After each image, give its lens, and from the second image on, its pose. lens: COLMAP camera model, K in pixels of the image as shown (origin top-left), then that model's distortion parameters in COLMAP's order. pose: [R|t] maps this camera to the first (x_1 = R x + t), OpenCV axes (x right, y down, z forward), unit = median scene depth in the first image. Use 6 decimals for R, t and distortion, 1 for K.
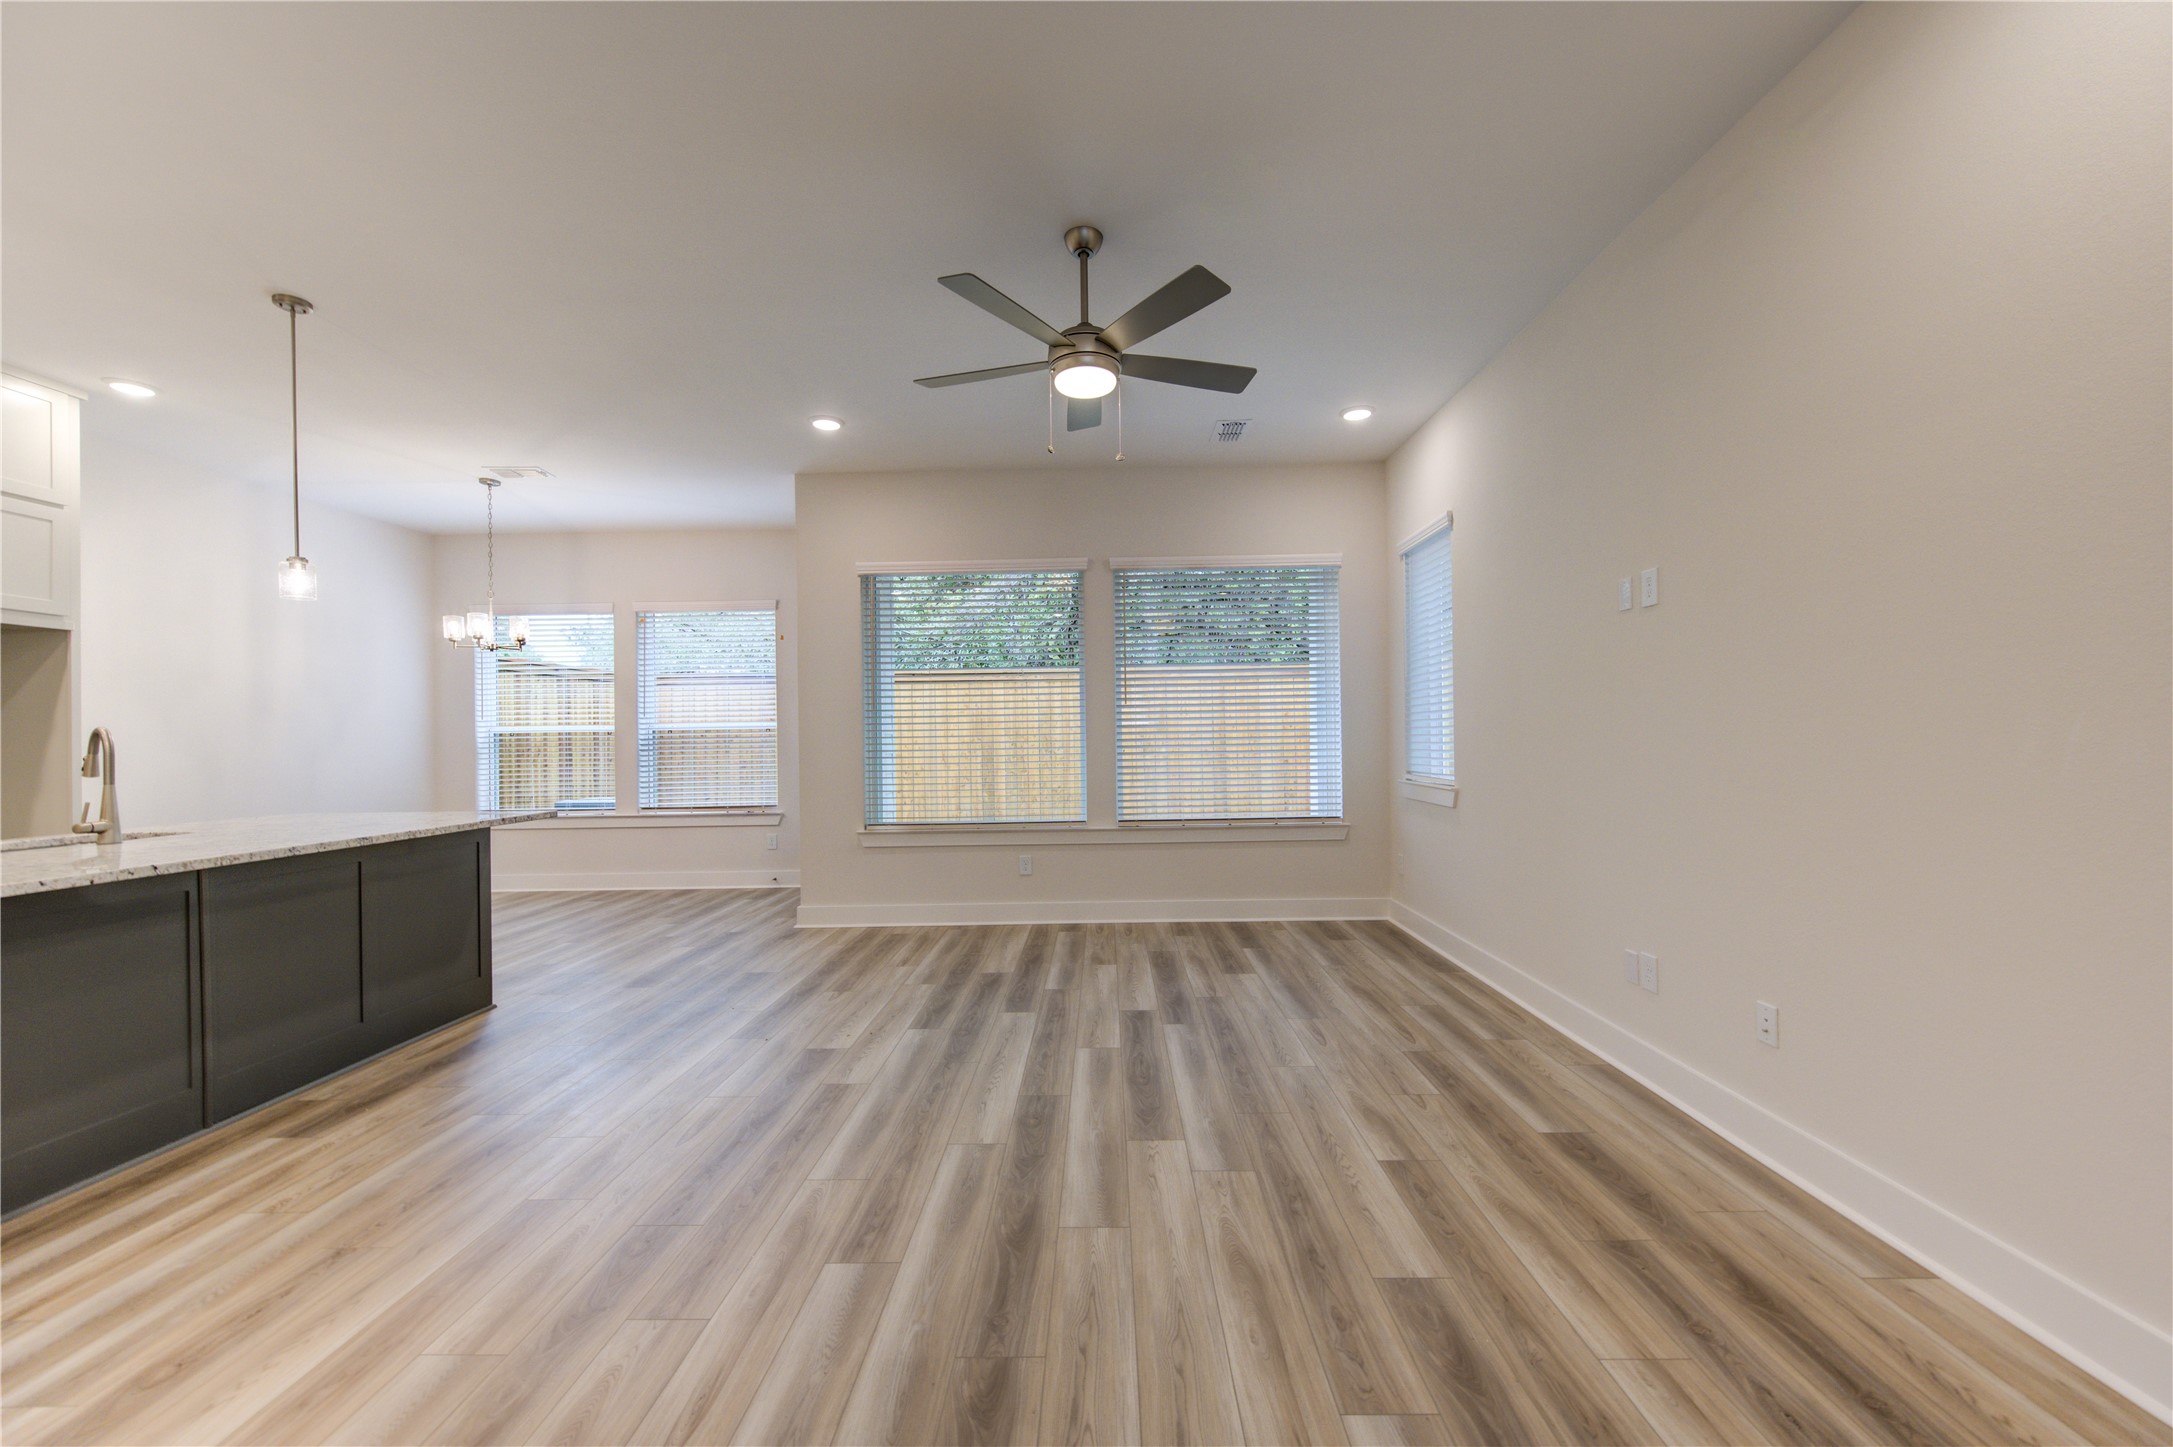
lens RADIAL K [[859.9, 0, 1102.6], [0, 859.9, 732.2], [0, 0, 1]] dist [0.005606, -0.001835]
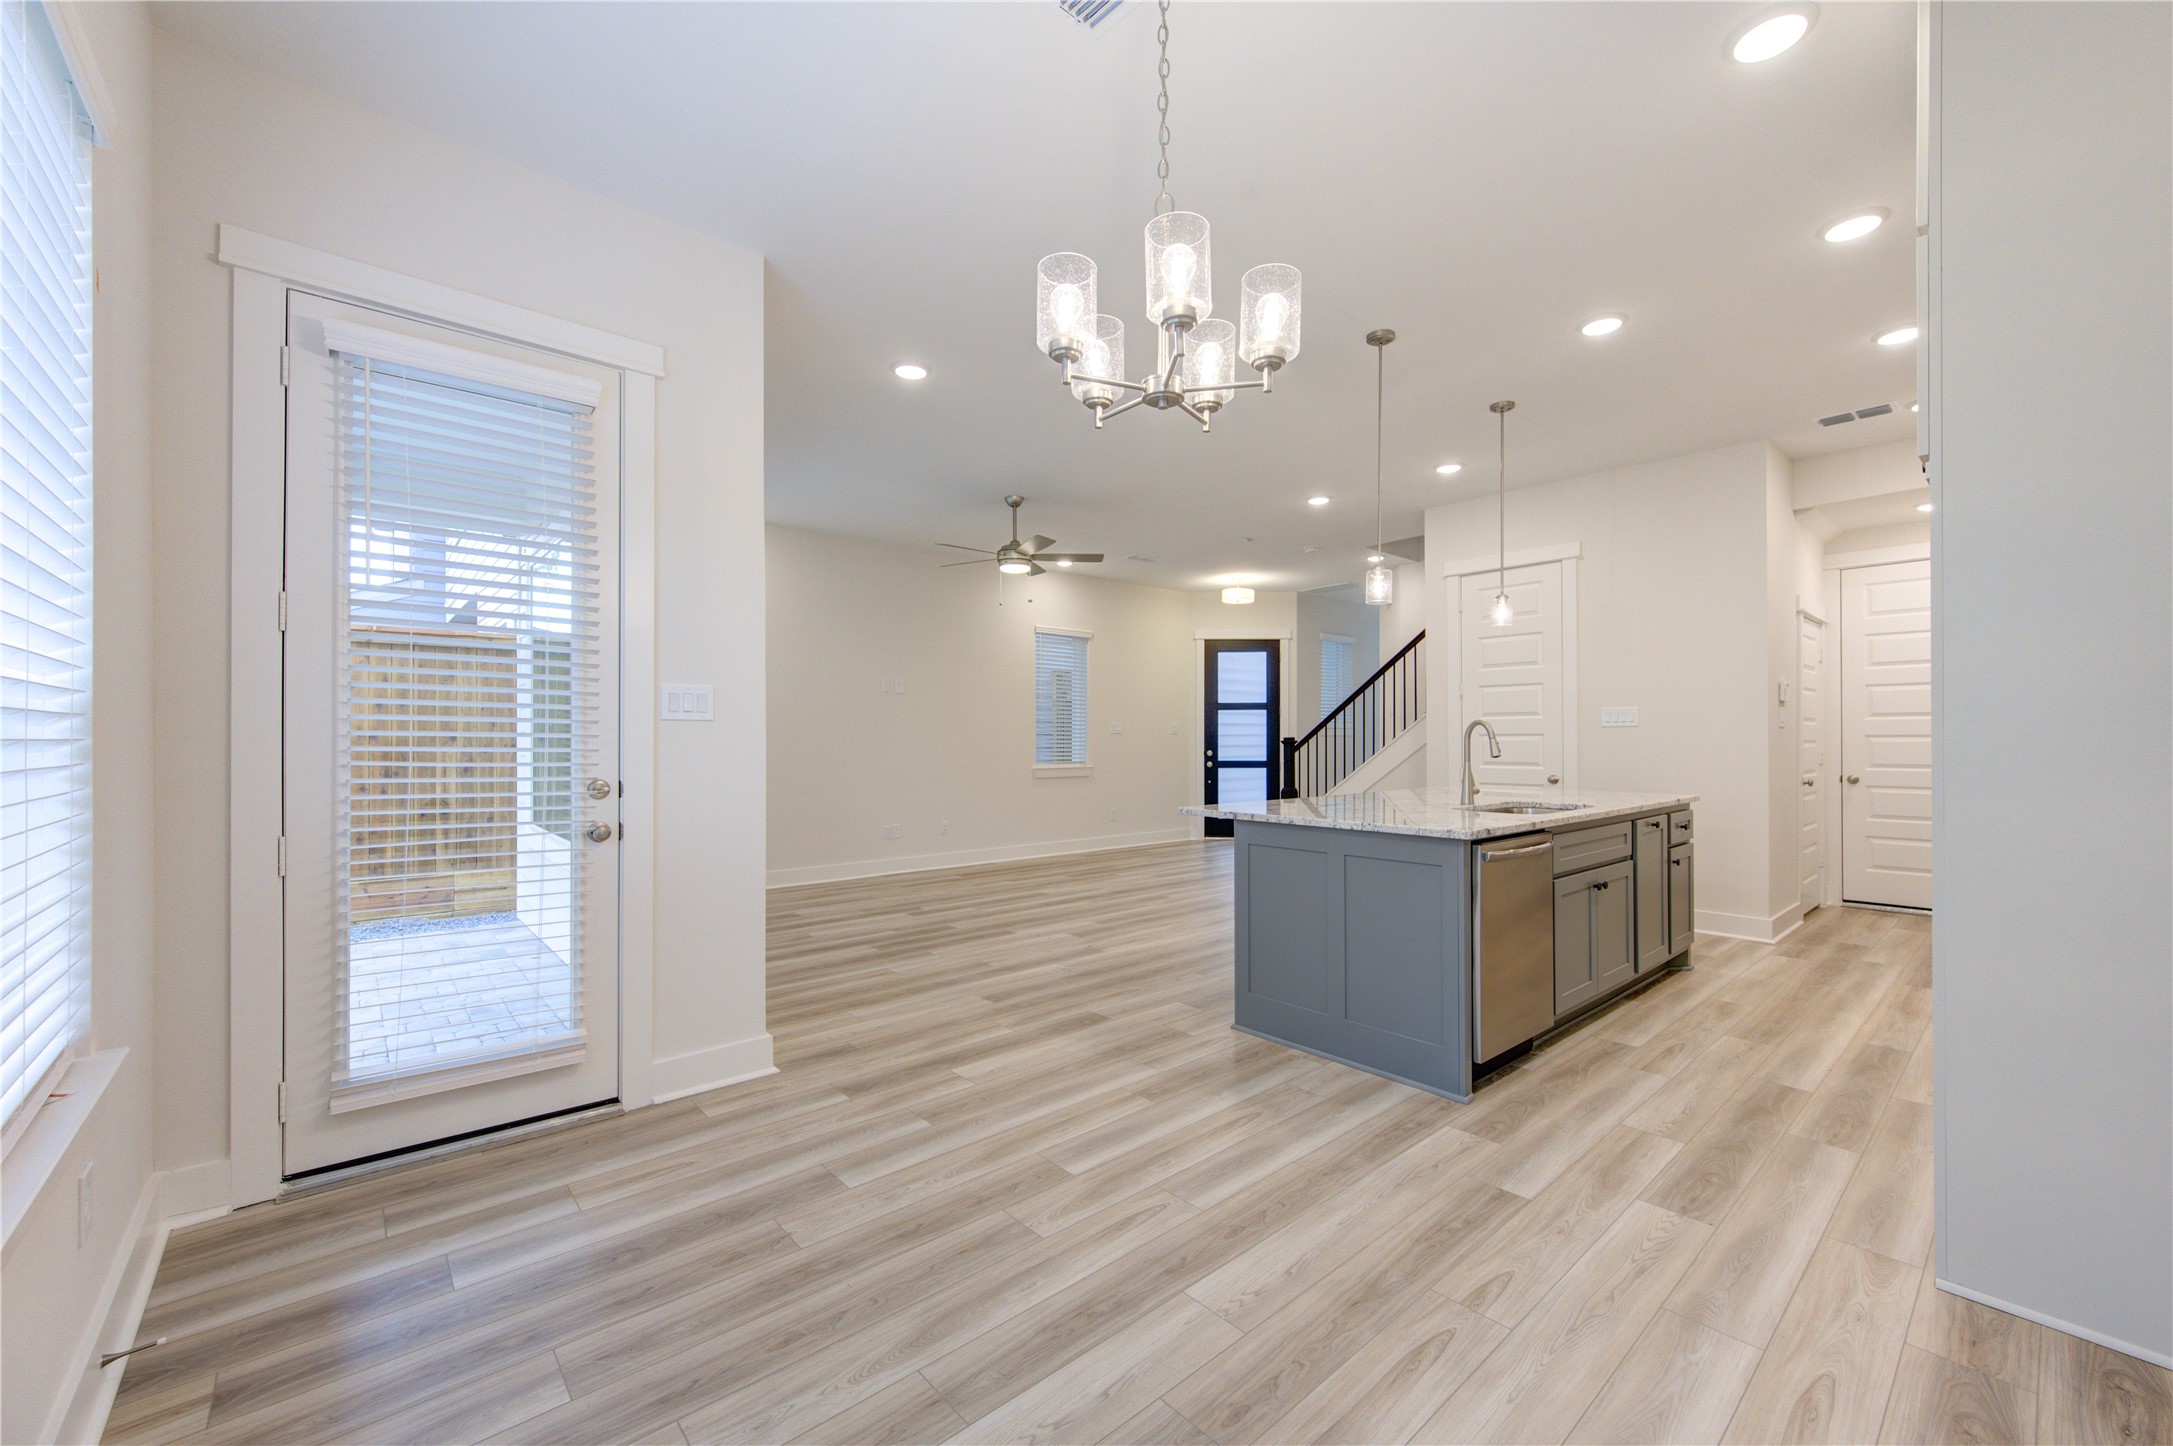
lens RADIAL K [[858.5, 0, 1090.4], [0, 858.5, 738.9], [0, 0, 1]] dist [-0.004151, 0.002155]
pose [[-0.665444, 0.015344, 0.746290, -1.372804], [0.008022, 0.999878, -0.013405, 0.028293], [-0.746405, -0.002934, -0.665485, 1.829332]]
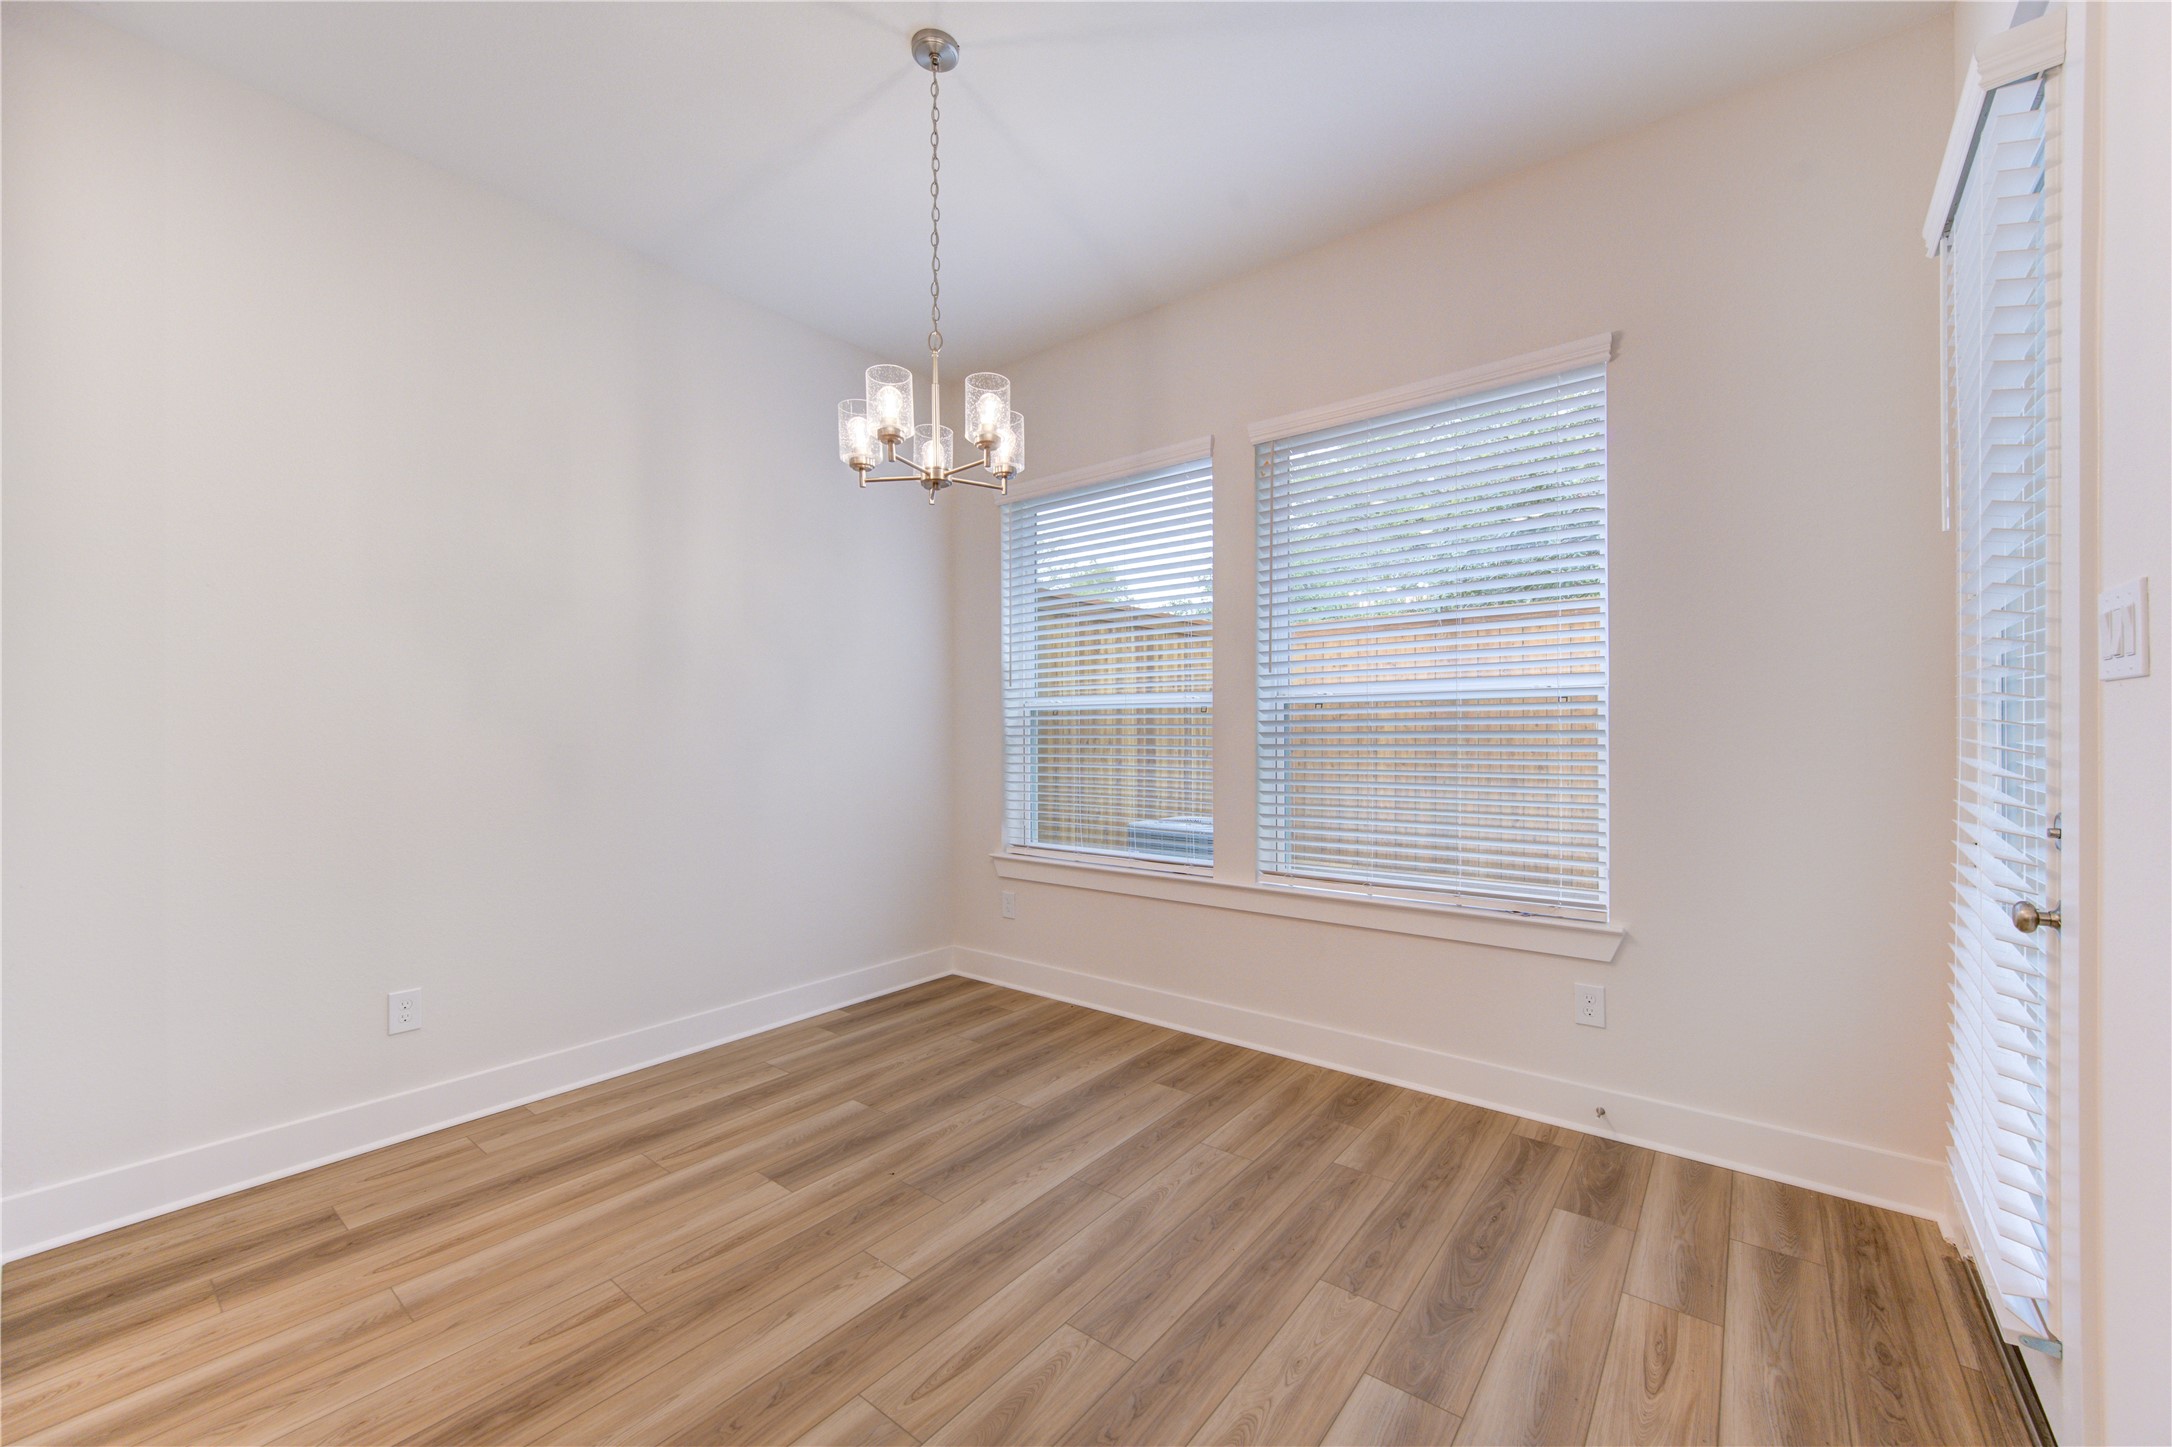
lens RADIAL K [[859.5, 0, 1081.6], [0, 859.5, 723.5], [0, 0, 1]] dist [0.005606, -0.001835]
pose [[0.787145, 0.009655, -0.616692, -0.629762], [-0.004633, 0.999942, 0.009742, 0.009615], [0.616751, -0.004811, 0.787144, 1.107236]]
